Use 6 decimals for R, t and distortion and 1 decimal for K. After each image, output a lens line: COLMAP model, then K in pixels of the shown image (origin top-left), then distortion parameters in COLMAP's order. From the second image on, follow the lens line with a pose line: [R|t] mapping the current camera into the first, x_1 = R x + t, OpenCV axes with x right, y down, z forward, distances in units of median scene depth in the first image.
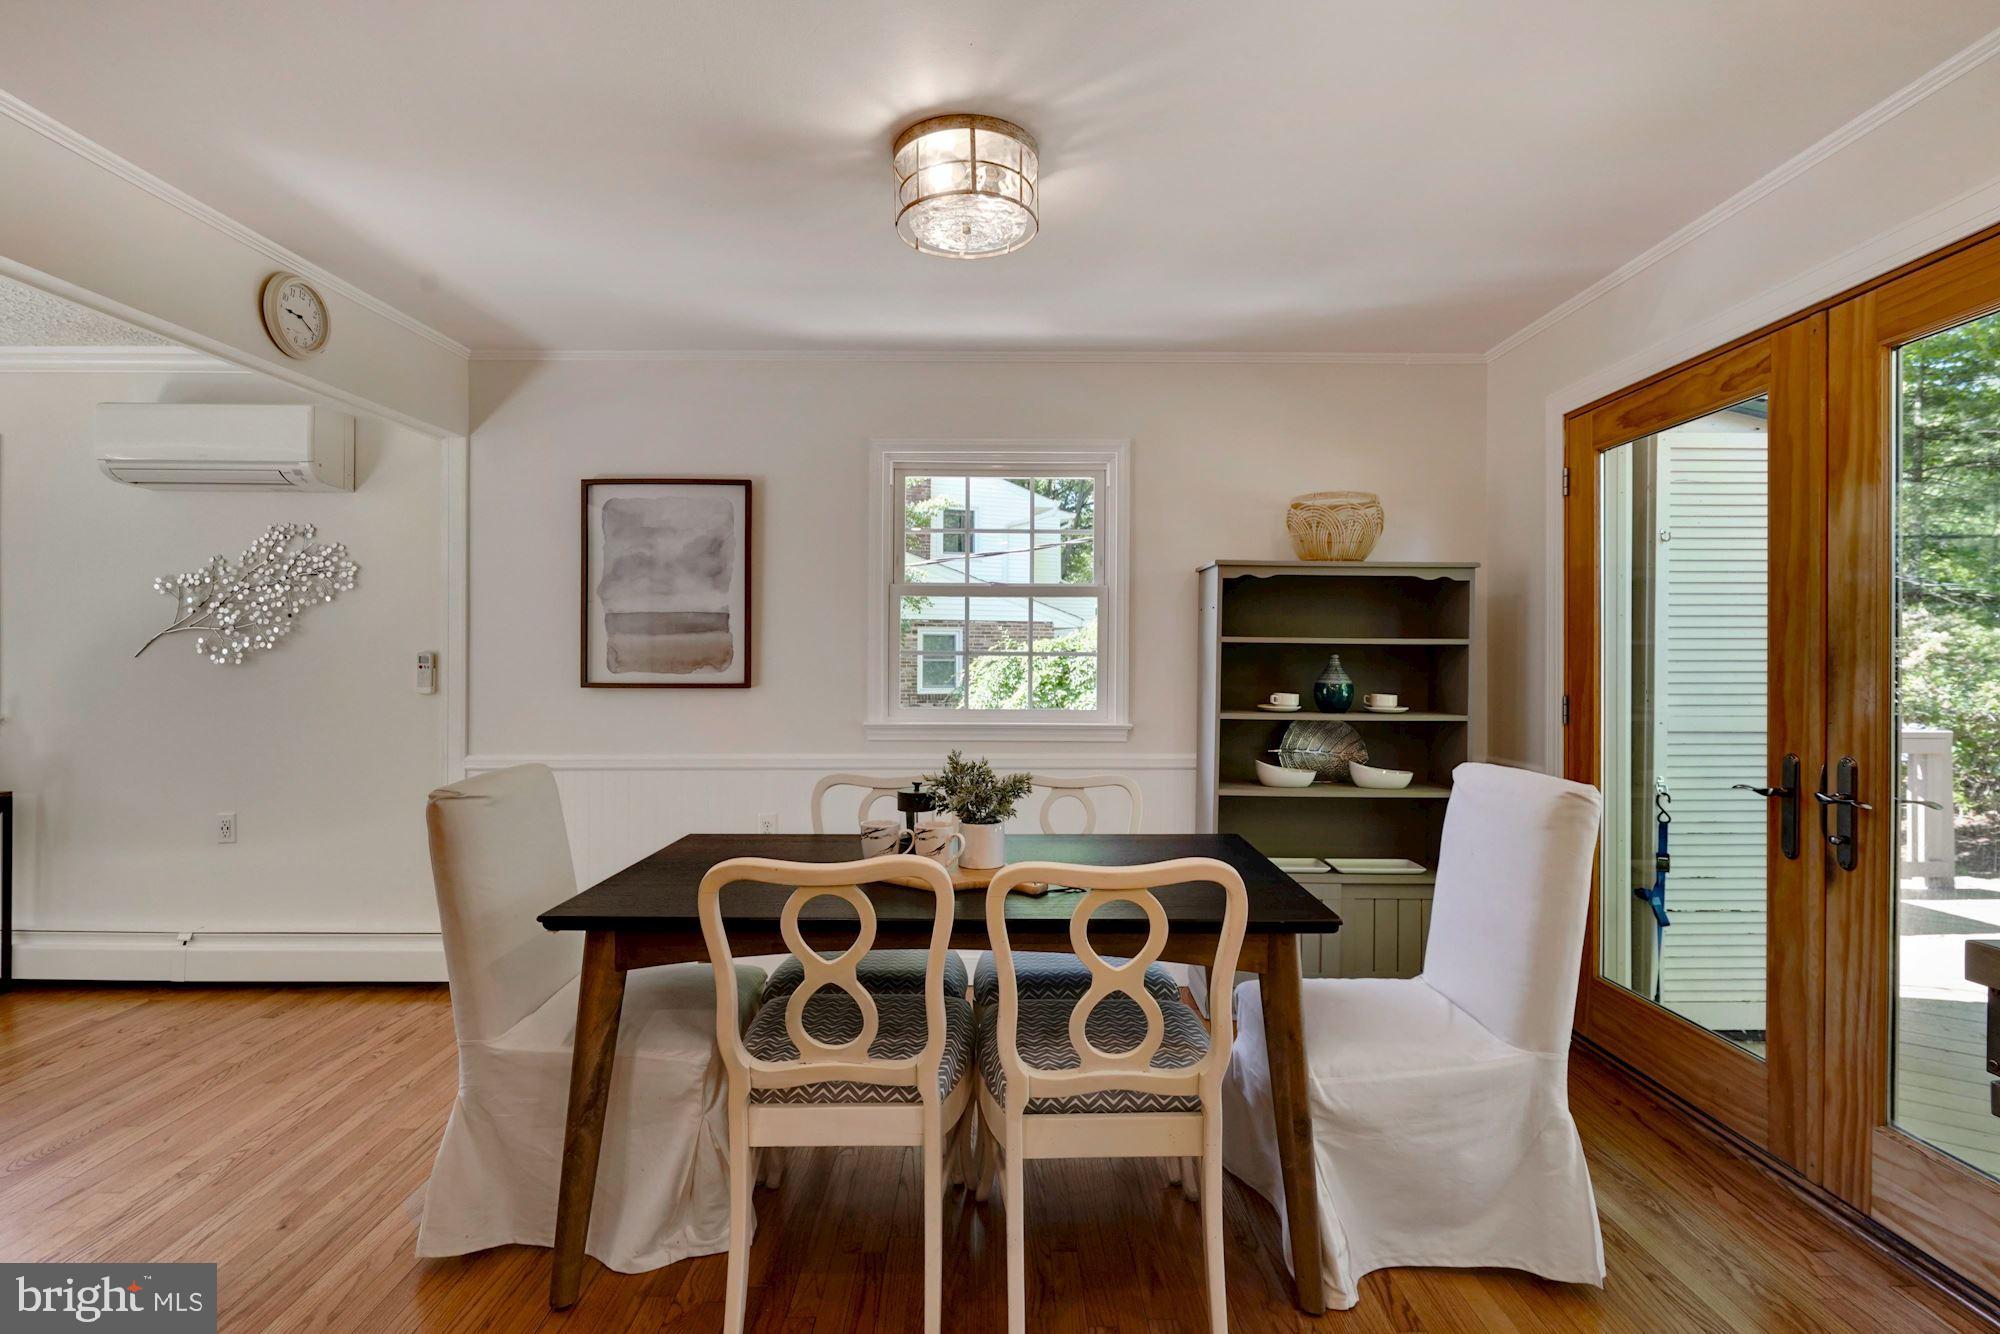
lens RADIAL K [[947.0, 0, 958.2], [0, 947.0, 665.9], [0, 0, 1]] dist [-0.019235, 0.007658]
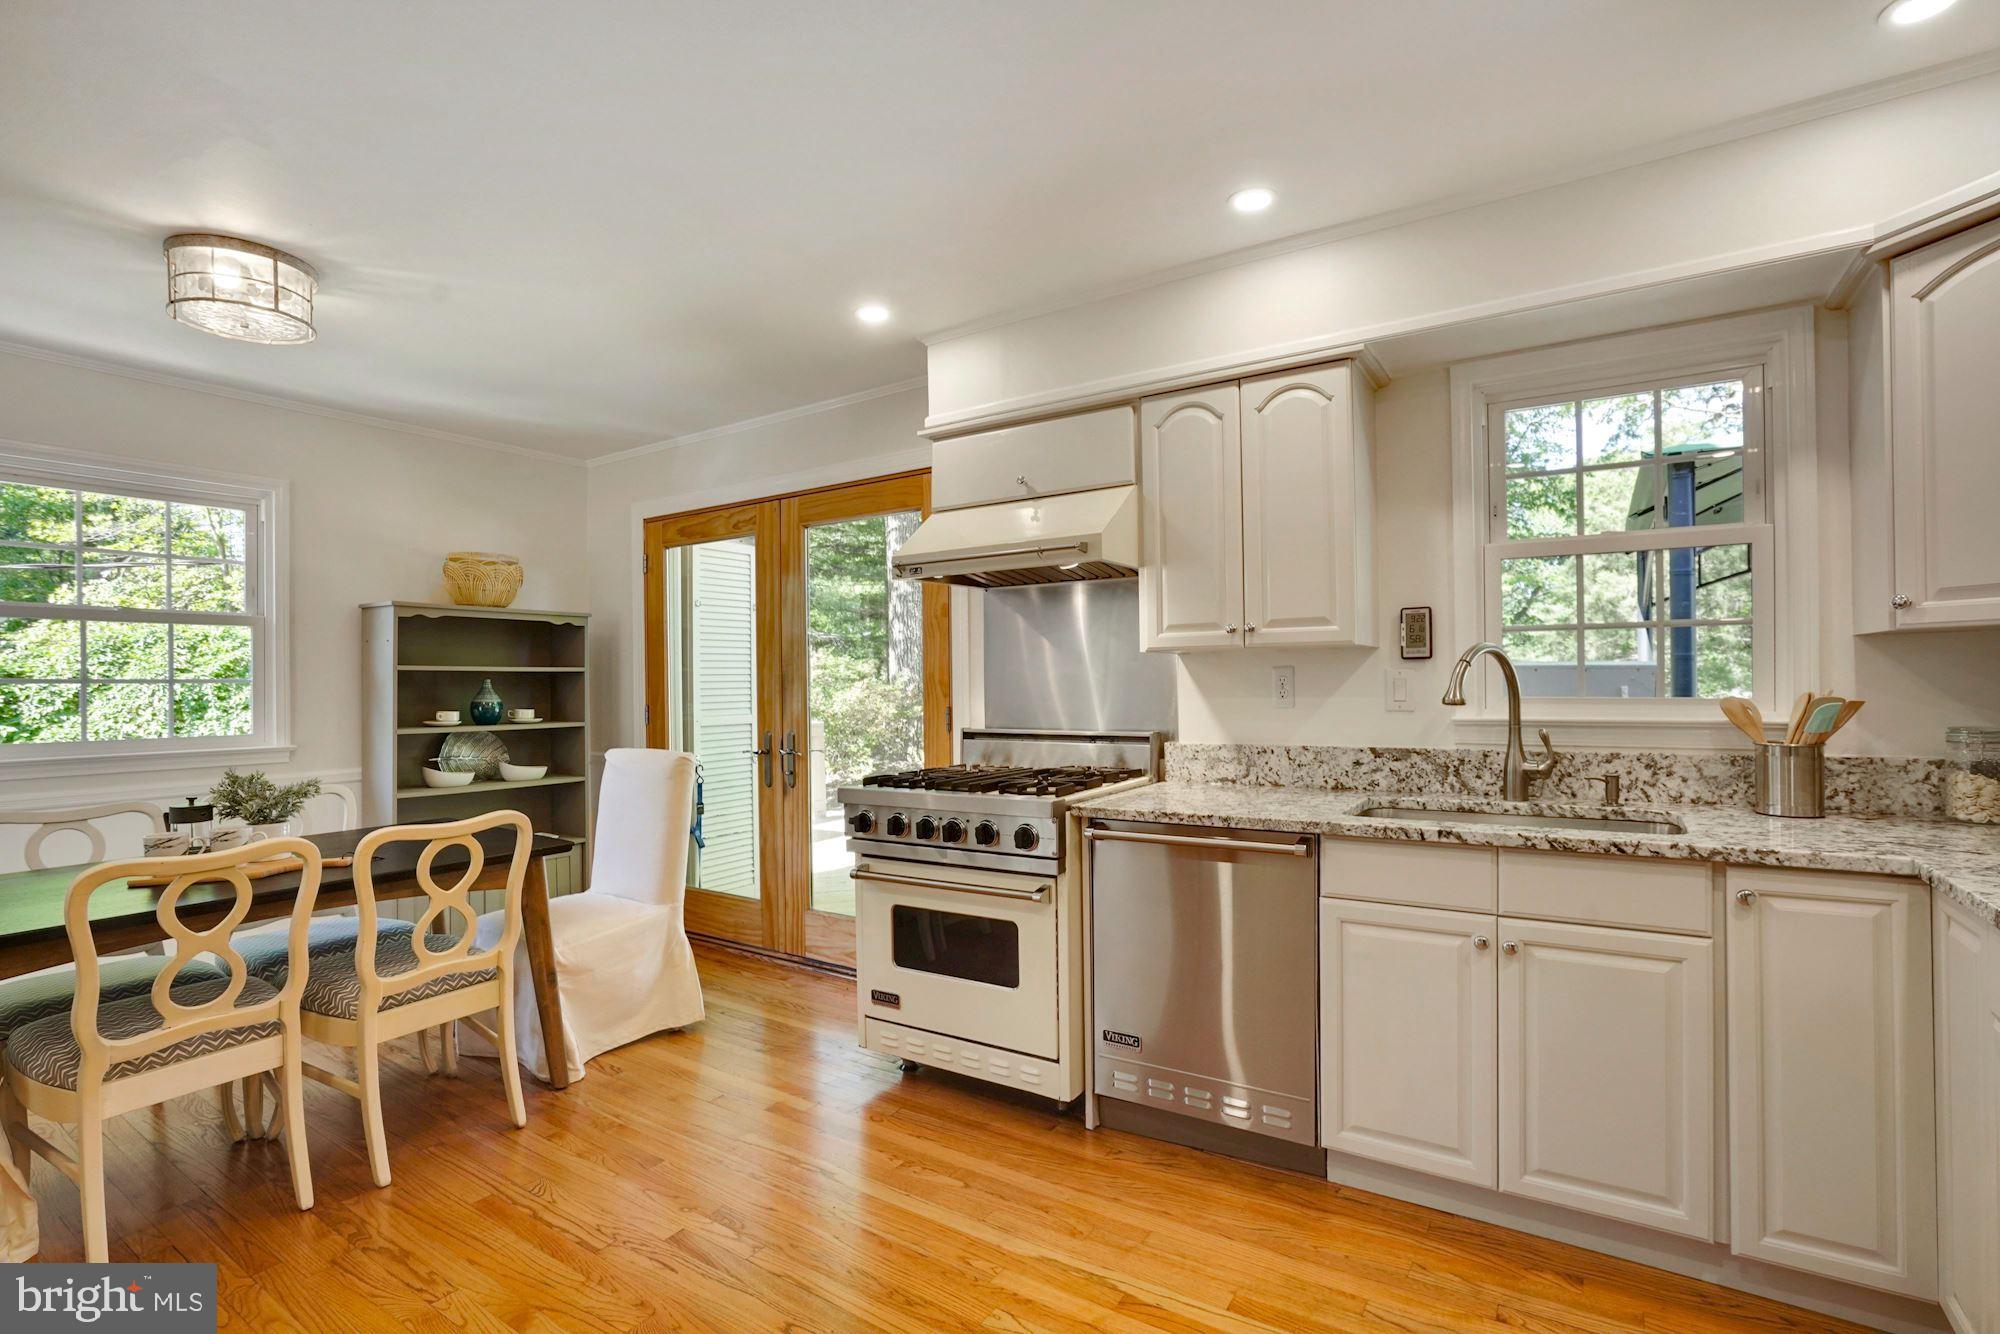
lens RADIAL K [[947.0, 0, 996.5], [0, 947.0, 681.3], [0, 0, 1]] dist [-0.019235, 0.007658]
pose [[0.539457, -0.011048, 0.841941, -0.405973], [0.015227, 0.999878, 0.003365, -0.004480], [-0.841875, 0.011005, 0.539560, -0.360724]]
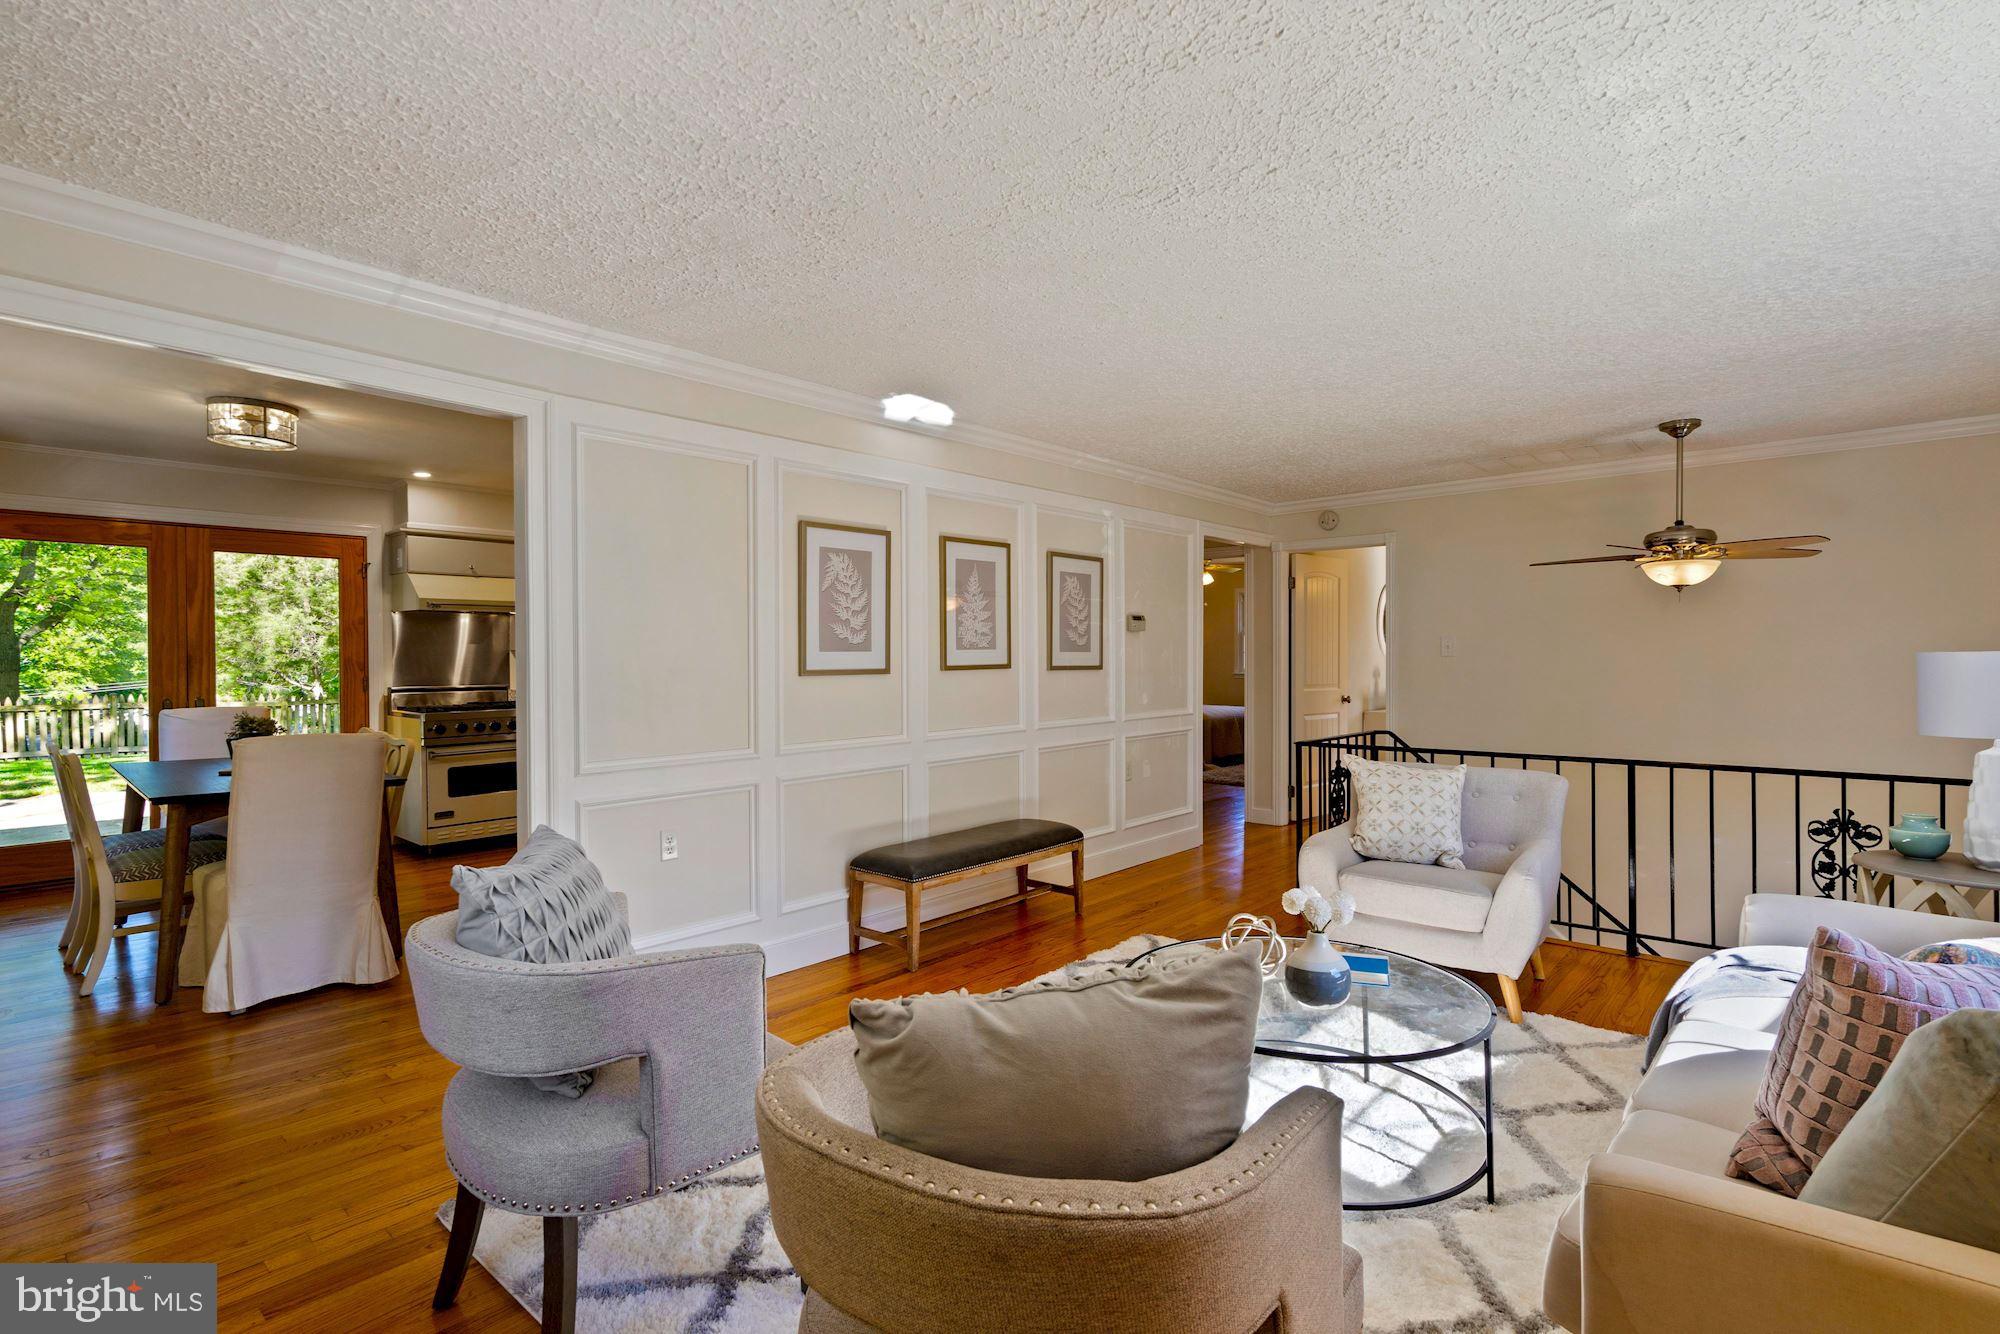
lens RADIAL K [[947.0, 0, 995.7], [0, 947.0, 661.6], [0, 0, 1]] dist [-0.019235, 0.007658]
pose [[-0.756166, -0.000359, 0.654380, -2.128019], [0.006787, 0.999942, 0.008391, -0.010678], [-0.654345, 0.010786, -0.756120, 1.275644]]
